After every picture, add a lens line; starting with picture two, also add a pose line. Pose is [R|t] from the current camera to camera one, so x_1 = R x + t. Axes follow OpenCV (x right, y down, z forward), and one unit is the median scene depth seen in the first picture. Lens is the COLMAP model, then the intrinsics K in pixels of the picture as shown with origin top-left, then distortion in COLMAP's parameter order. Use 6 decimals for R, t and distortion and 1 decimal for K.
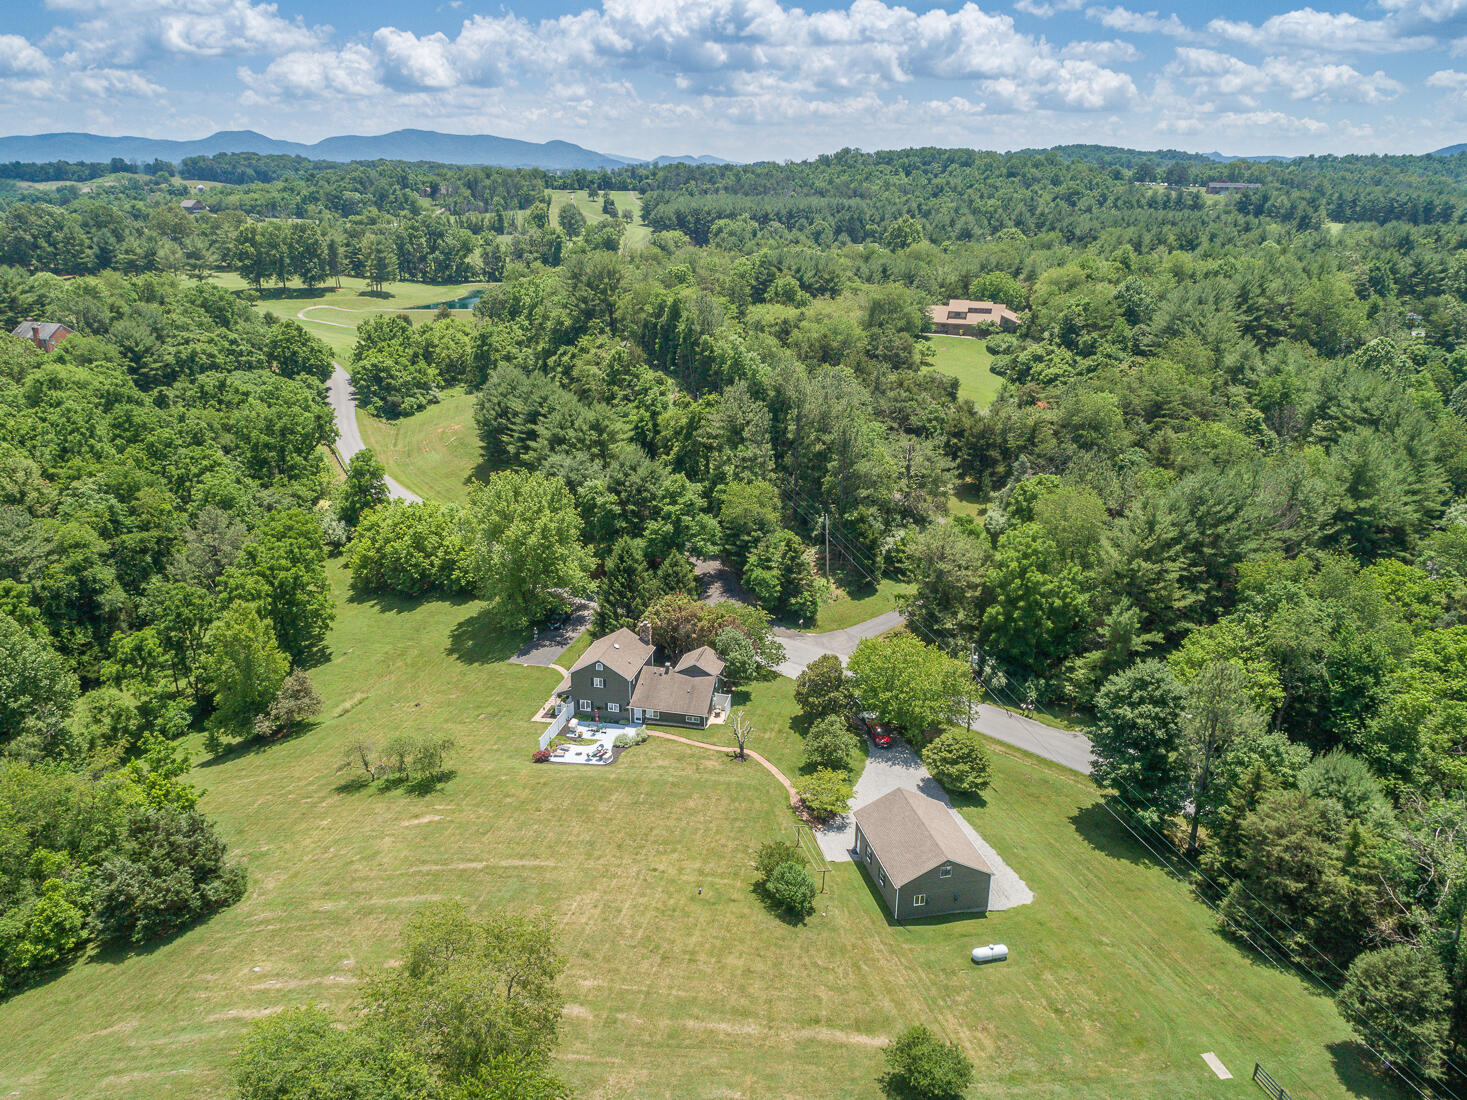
lens RADIAL K [[1106.3, 0, 733.5], [0, 1106.3, 550.0], [0, 0, 1]] dist [-0.024825, 0.011597]
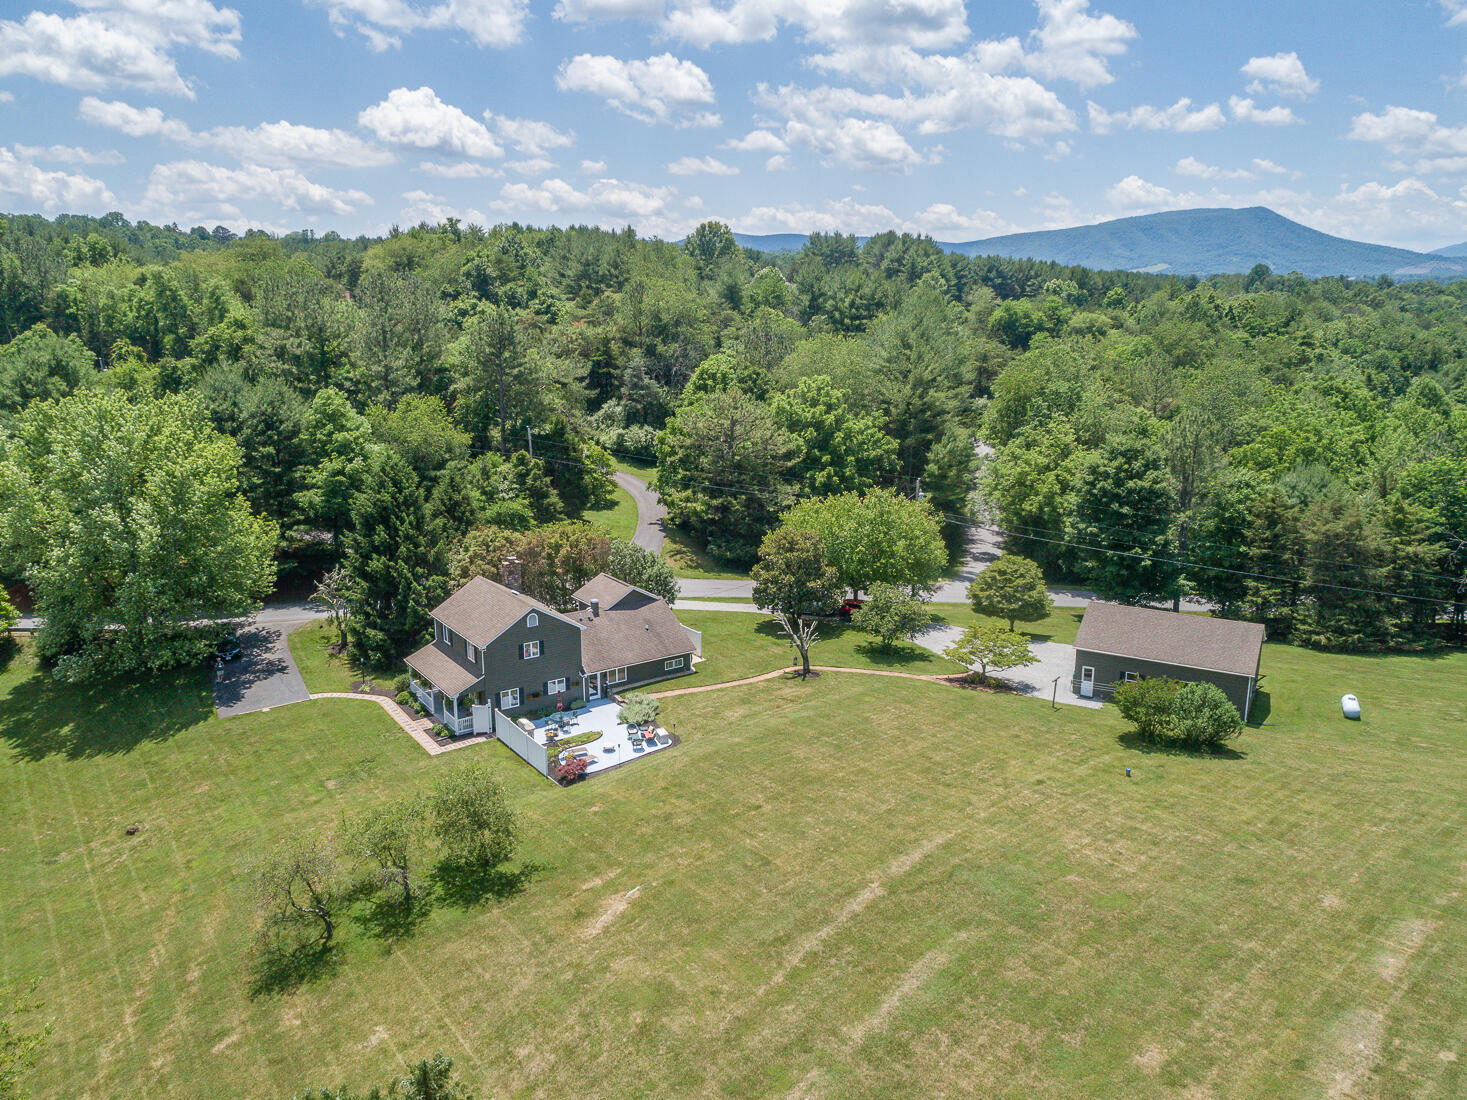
lens RADIAL K [[1106.3, 0, 733.5], [0, 1106.3, 550.0], [0, 0, 1]] dist [-0.024825, 0.011597]
pose [[0.667224, -0.180920, 0.722551, -0.435871], [0.245677, 0.969223, 0.015820, 0.081055], [-0.703175, 0.166959, 0.691137, 0.484676]]
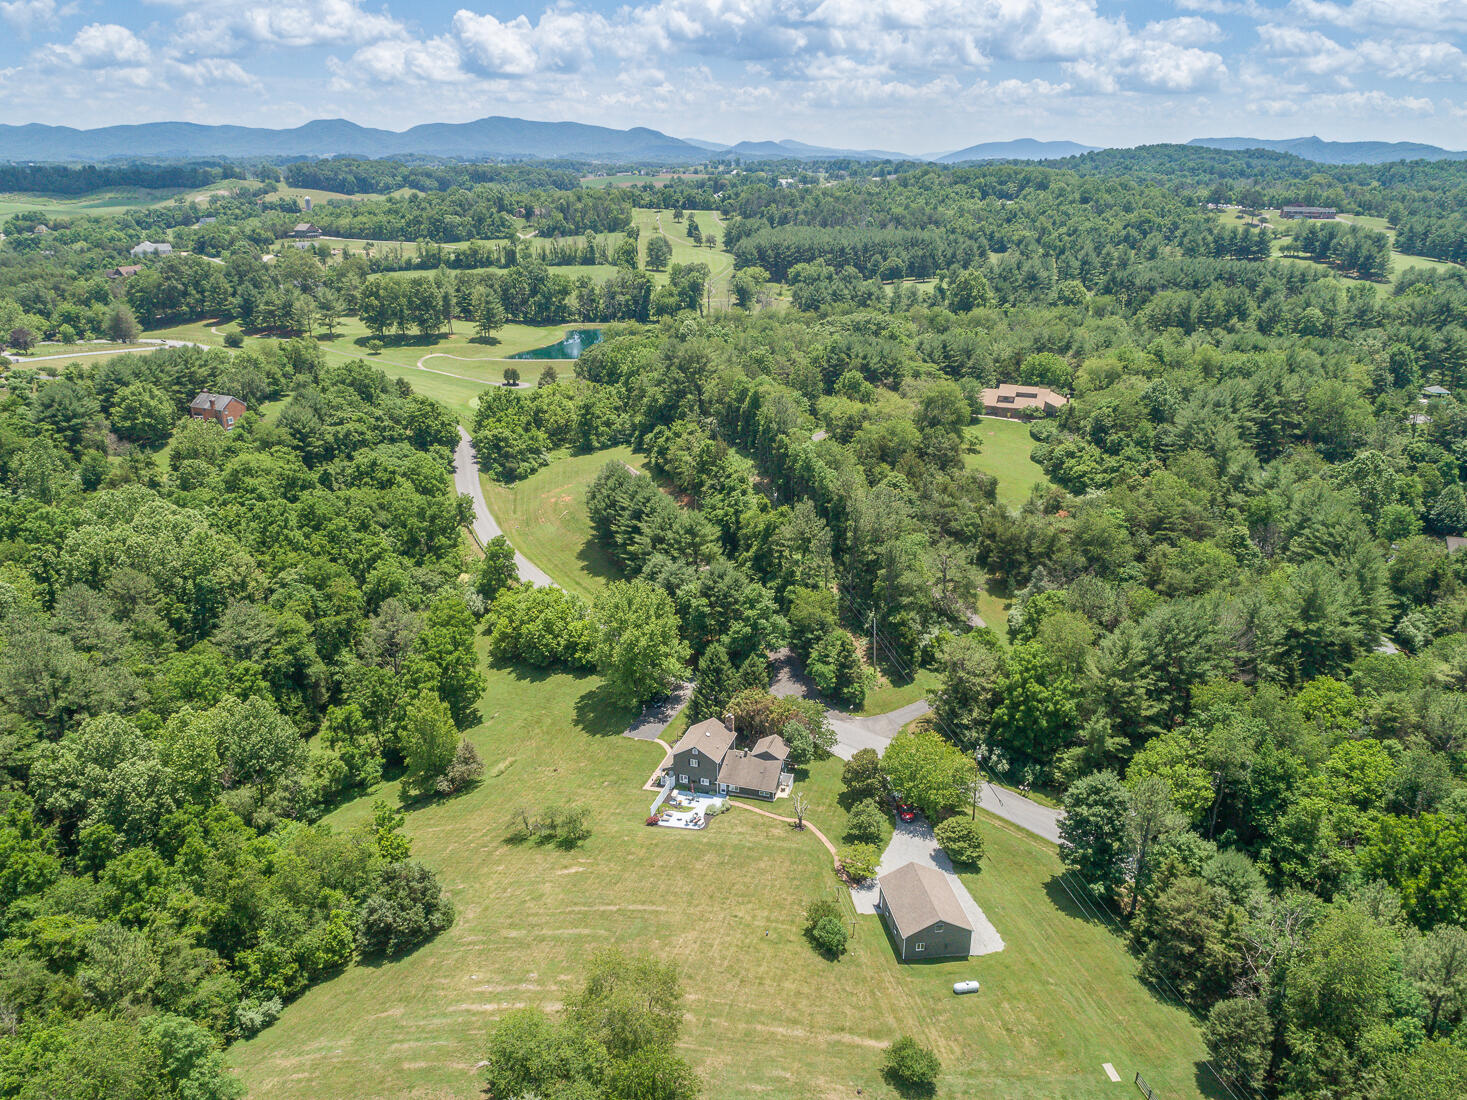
lens RADIAL K [[1106.3, 0, 733.5], [0, 1106.3, 550.0], [0, 0, 1]] dist [-0.024825, 0.011597]
pose [[0.997570, 0.020309, -0.066649, 0.008144], [-0.019397, 0.999710, 0.014304, -0.147282], [0.066920, -0.012977, 0.997674, -0.301909]]
